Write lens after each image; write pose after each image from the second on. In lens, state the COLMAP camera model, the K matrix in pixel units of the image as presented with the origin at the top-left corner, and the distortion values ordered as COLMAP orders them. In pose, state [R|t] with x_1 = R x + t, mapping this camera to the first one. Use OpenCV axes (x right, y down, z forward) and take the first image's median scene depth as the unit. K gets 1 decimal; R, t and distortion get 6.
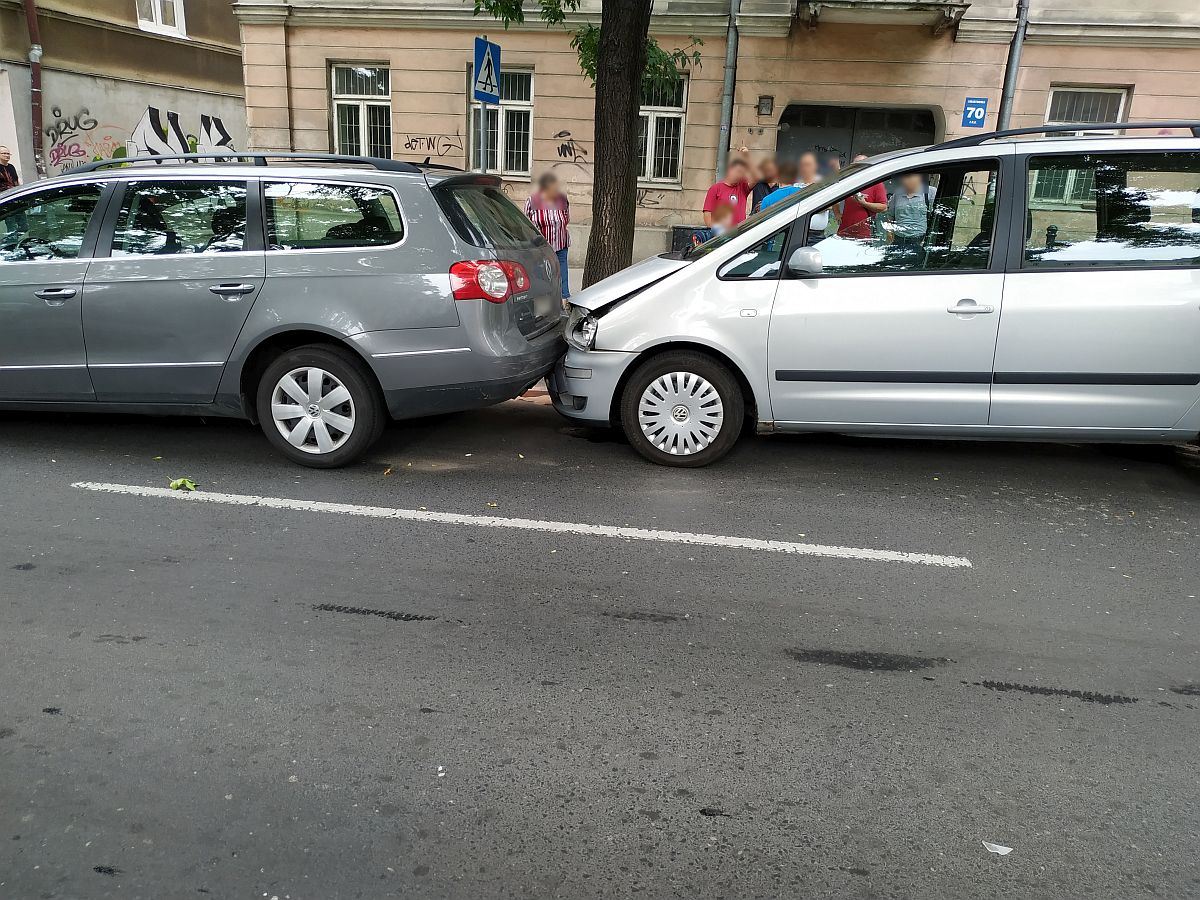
lens RADIAL K [[865.1, 0, 601.9], [0, 865.1, 448.3], [0, 0, 1]] dist [-0.001964, -0.001453]
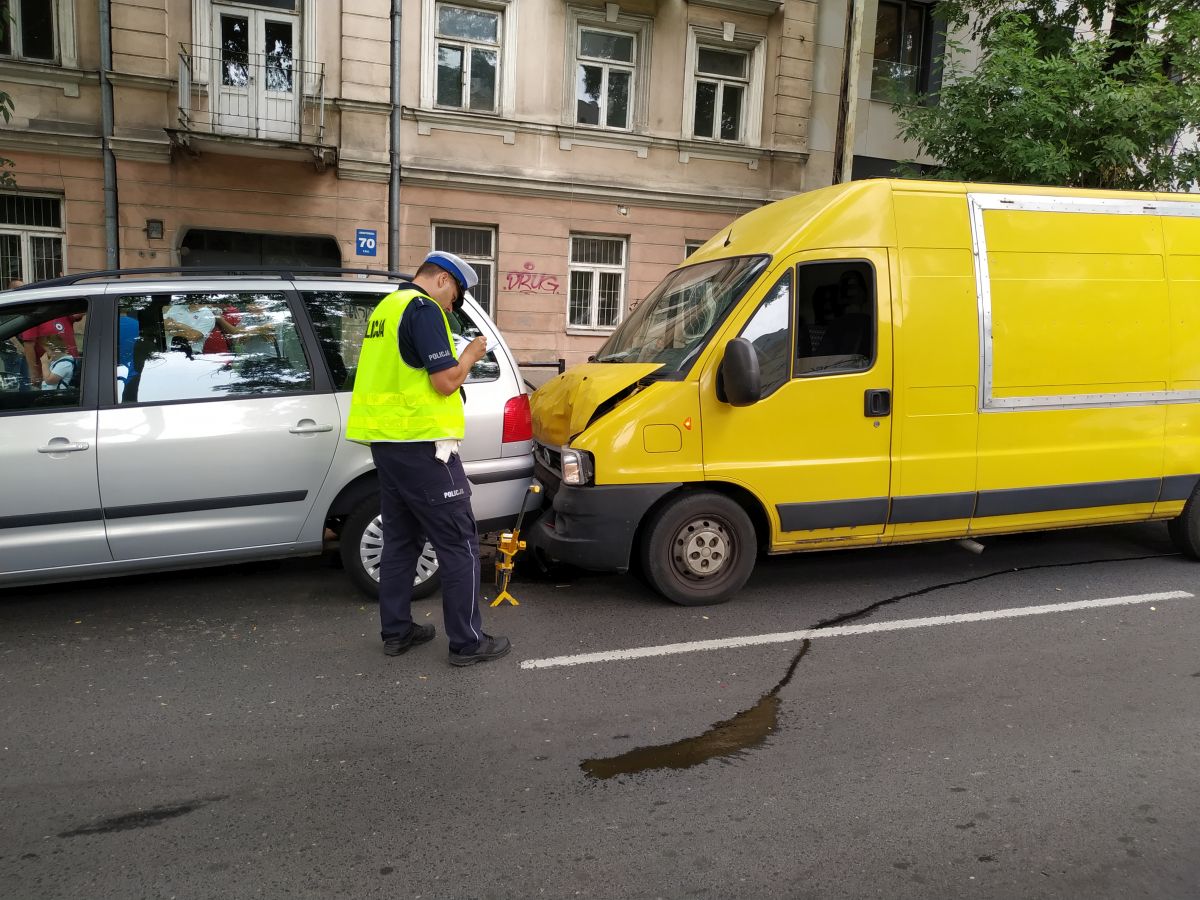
lens RADIAL K [[865.1, 0, 600.7], [0, 865.1, 445.9], [0, 0, 1]] dist [-0.001964, -0.001453]
pose [[0.887695, -0.075659, 0.454173, 0.182153], [0.133428, 0.986352, -0.096476, 0.004690], [-0.440675, 0.146241, 0.885674, -0.048052]]
